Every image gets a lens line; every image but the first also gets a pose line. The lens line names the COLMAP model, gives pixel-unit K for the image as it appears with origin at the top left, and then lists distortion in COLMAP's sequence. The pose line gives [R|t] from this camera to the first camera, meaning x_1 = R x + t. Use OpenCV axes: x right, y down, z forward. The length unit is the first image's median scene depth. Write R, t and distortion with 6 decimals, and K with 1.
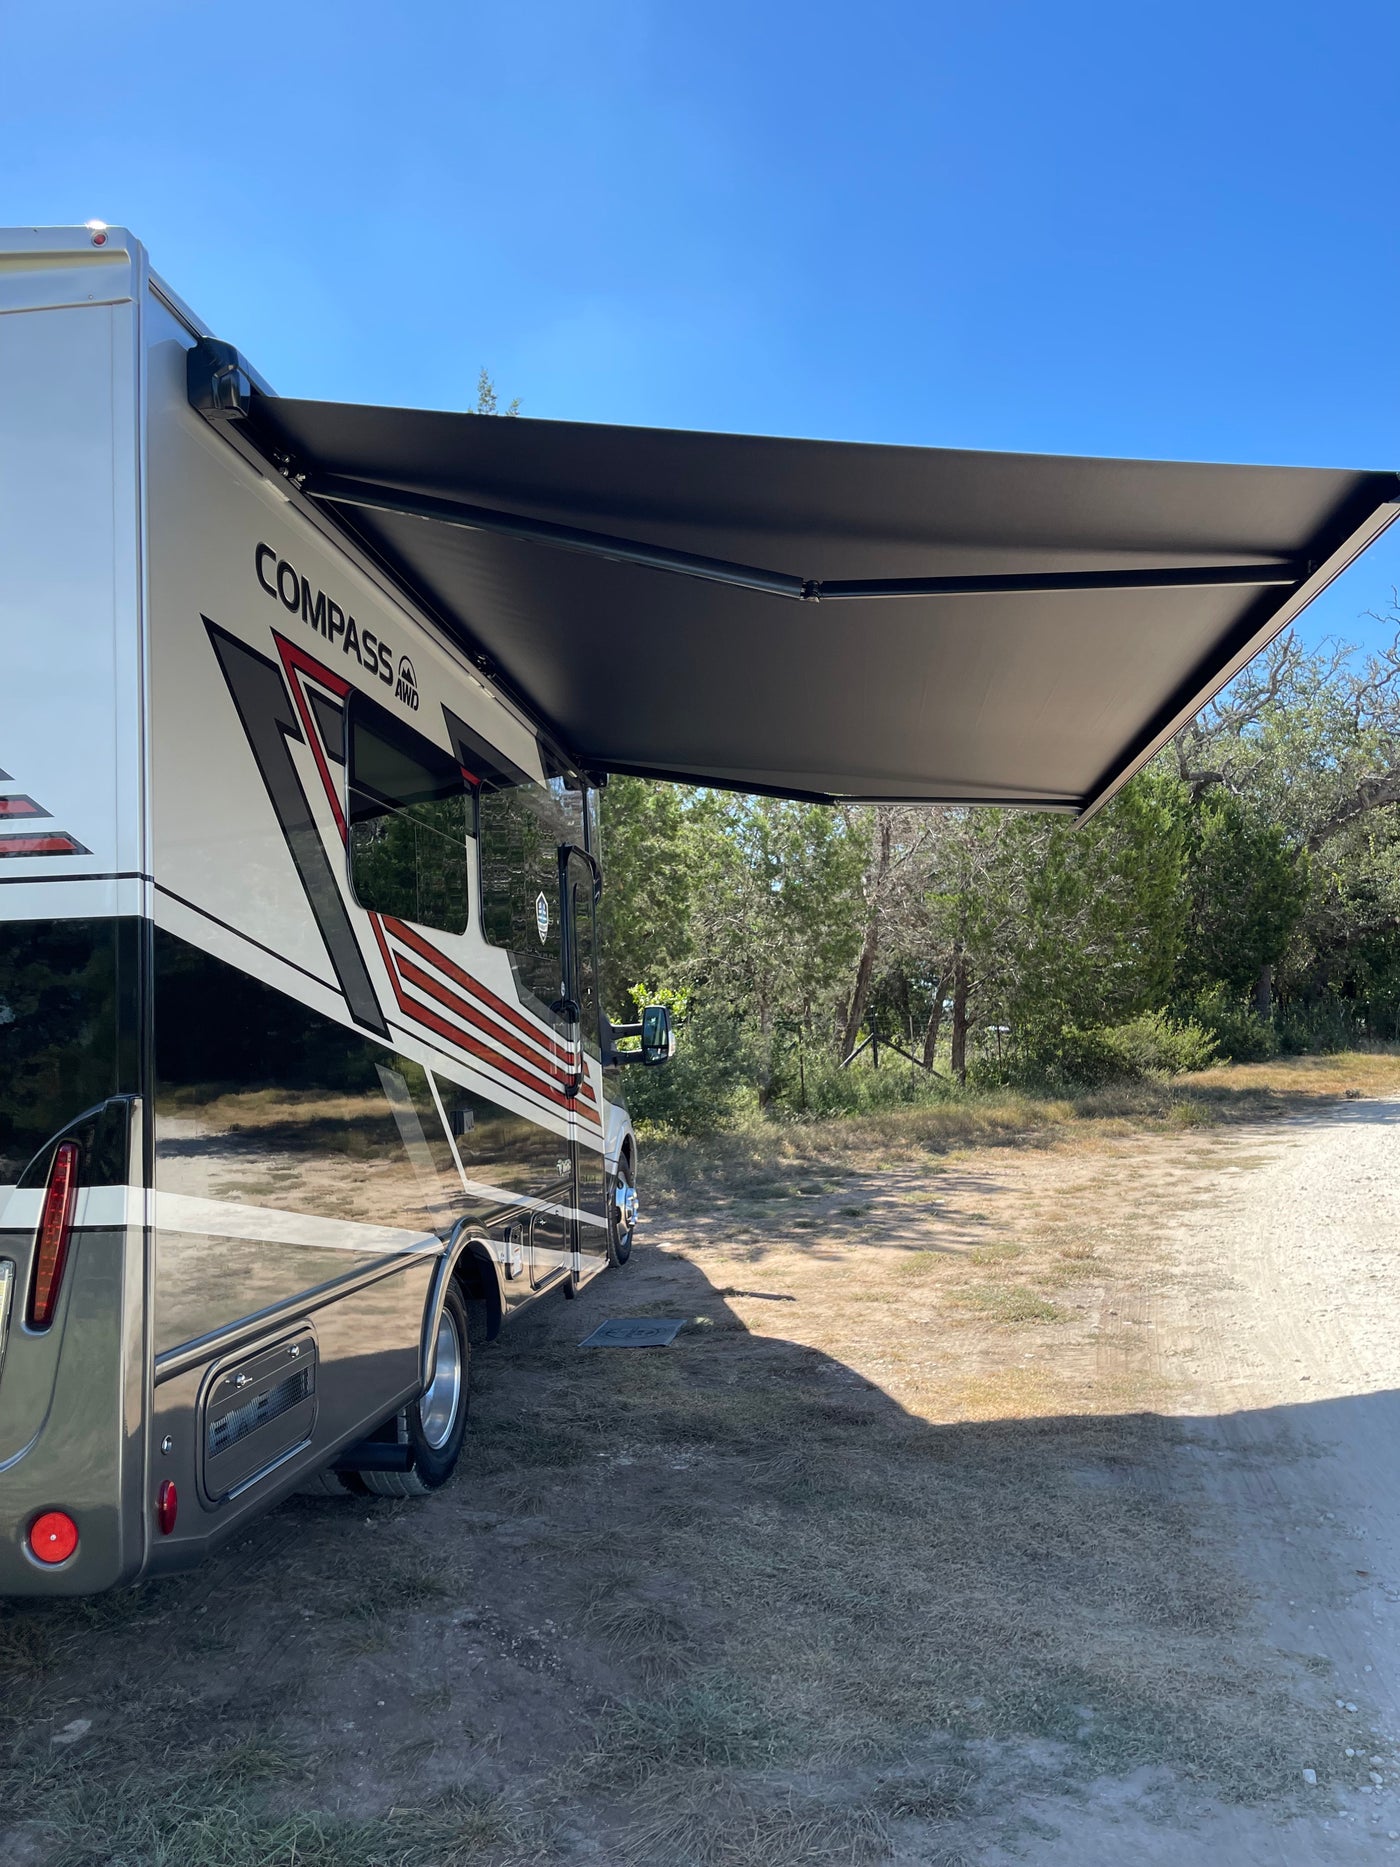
lens RADIAL K [[1424.9, 0, 719.9], [0, 1424.9, 941.3], [0, 0, 1]] dist [0.059678, -0.085795]
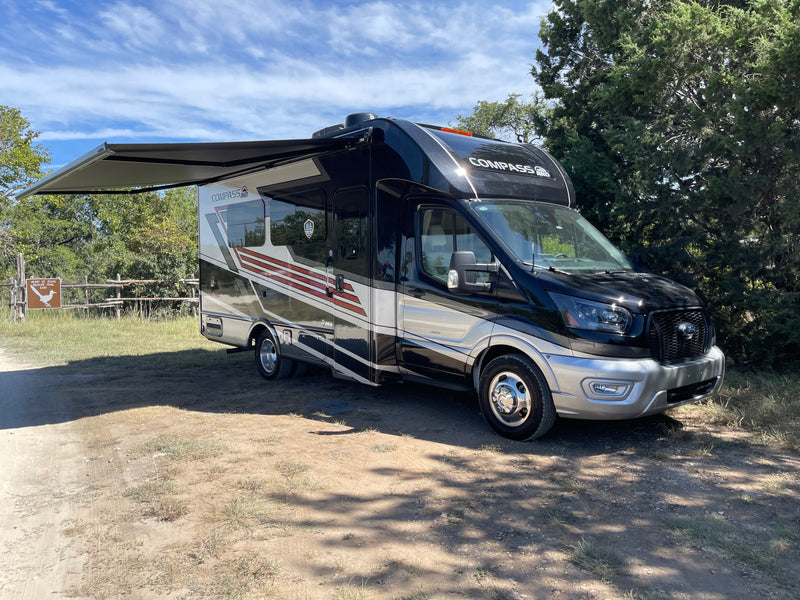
lens RADIAL K [[610.6, 0, 398.8], [0, 610.6, 286.9], [0, 0, 1]] dist [0.059678, -0.085795]
pose [[-0.703849, 0.074438, -0.706439, 0.881555], [0.091208, 0.995733, 0.014048, 0.139589], [0.704470, -0.054545, -0.707635, 2.919484]]
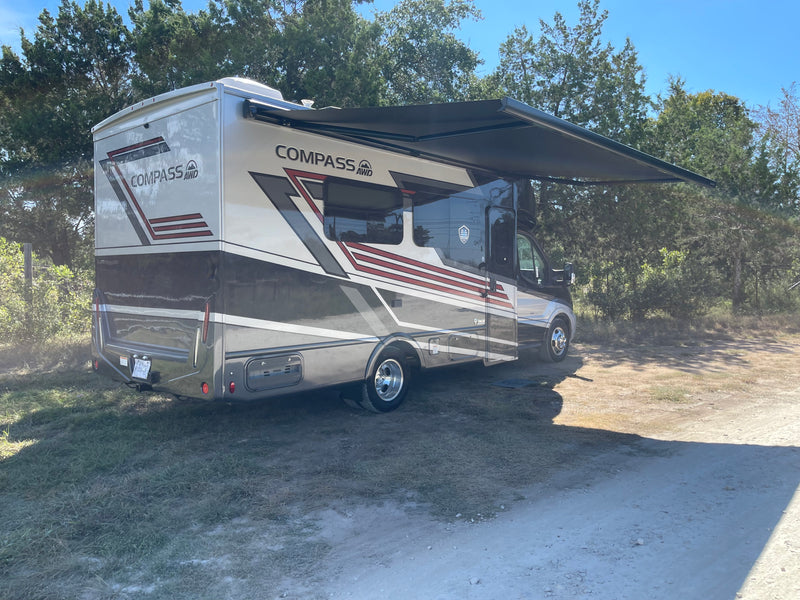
lens RADIAL K [[610.6, 0, 402.1], [0, 610.6, 292.0], [0, 0, 1]] dist [0.059678, -0.085795]
pose [[0.813528, 0.048682, -0.579484, 0.736334], [0.016784, 0.994109, 0.107077, -0.053783], [0.581283, -0.096837, 0.807919, -0.111505]]
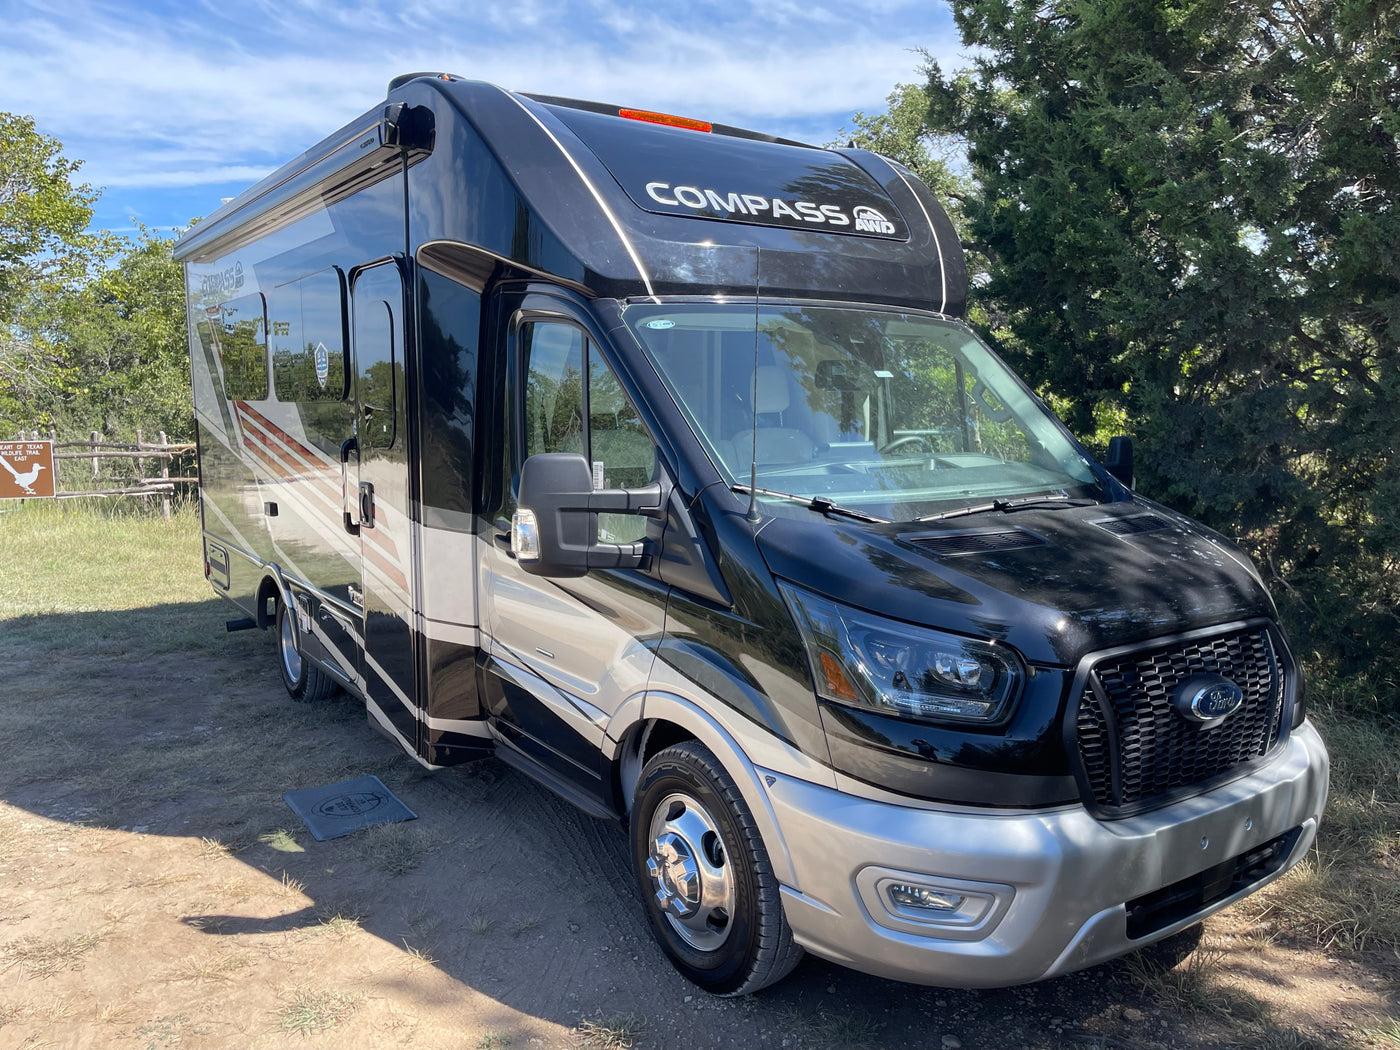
lens RADIAL K [[1068.5, 0, 699.8], [0, 1068.5, 515.7], [0, 0, 1]] dist [0.059678, -0.085795]
pose [[-0.759547, 0.118245, -0.639615, 0.310825], [0.086294, 0.992964, 0.081094, 0.087674], [0.644703, 0.006400, -0.764406, 2.776031]]
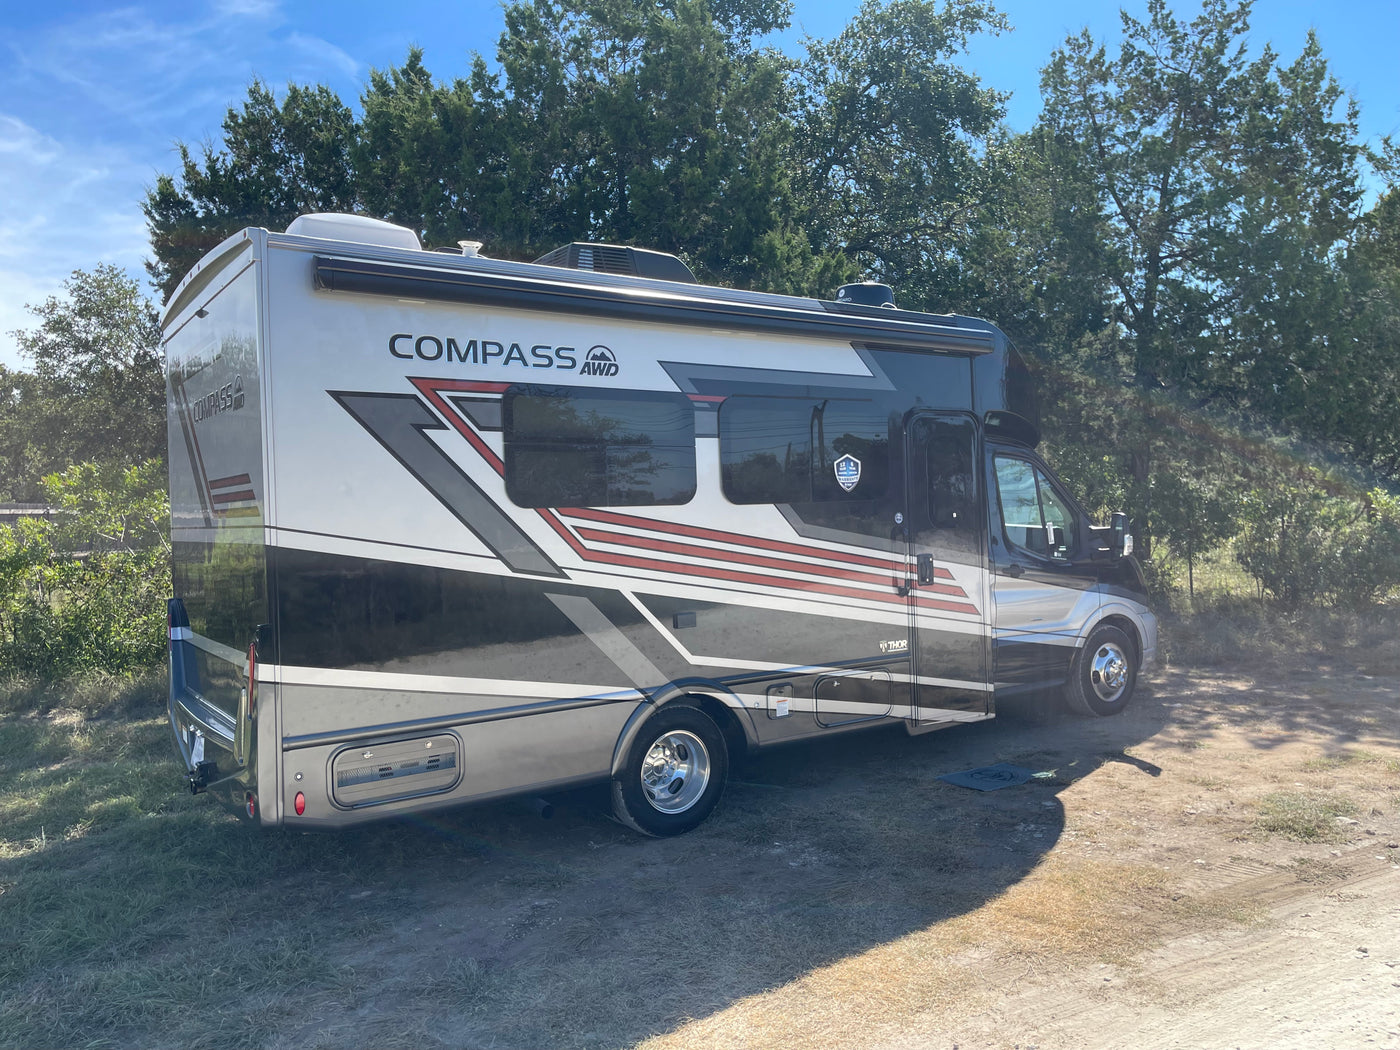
lens RADIAL K [[1068.5, 0, 697.3], [0, 1068.5, 528.4], [0, 0, 1]] dist [0.059678, -0.085795]
pose [[0.653504, 0.026170, -0.756470, 0.880287], [0.064976, 0.993774, 0.090511, -0.102067], [0.754129, -0.108302, 0.647735, 0.284466]]
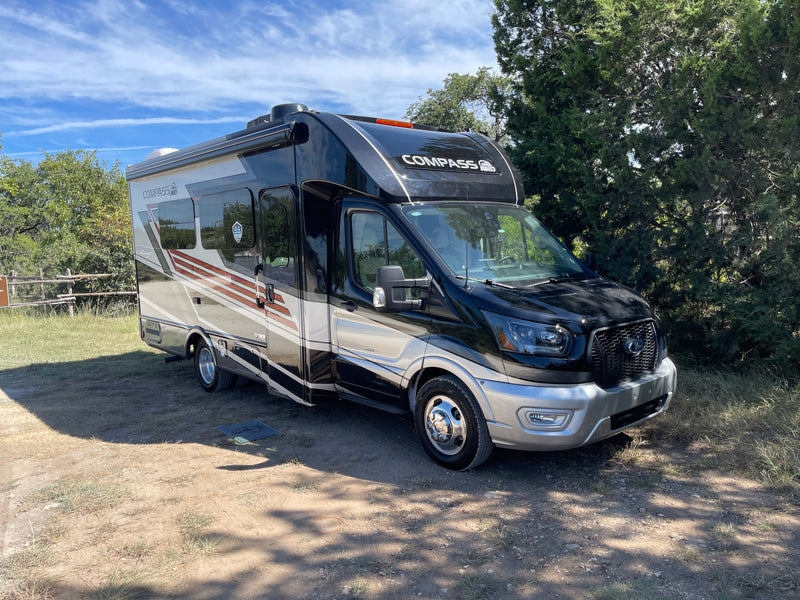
lens RADIAL K [[610.6, 0, 399.8], [0, 610.6, 297.5], [0, 0, 1]] dist [0.059678, -0.085795]
pose [[-0.681039, 0.136003, -0.719506, 0.702586], [0.117168, 0.990180, 0.076263, 0.070934], [0.722813, -0.032365, -0.690286, 2.918320]]
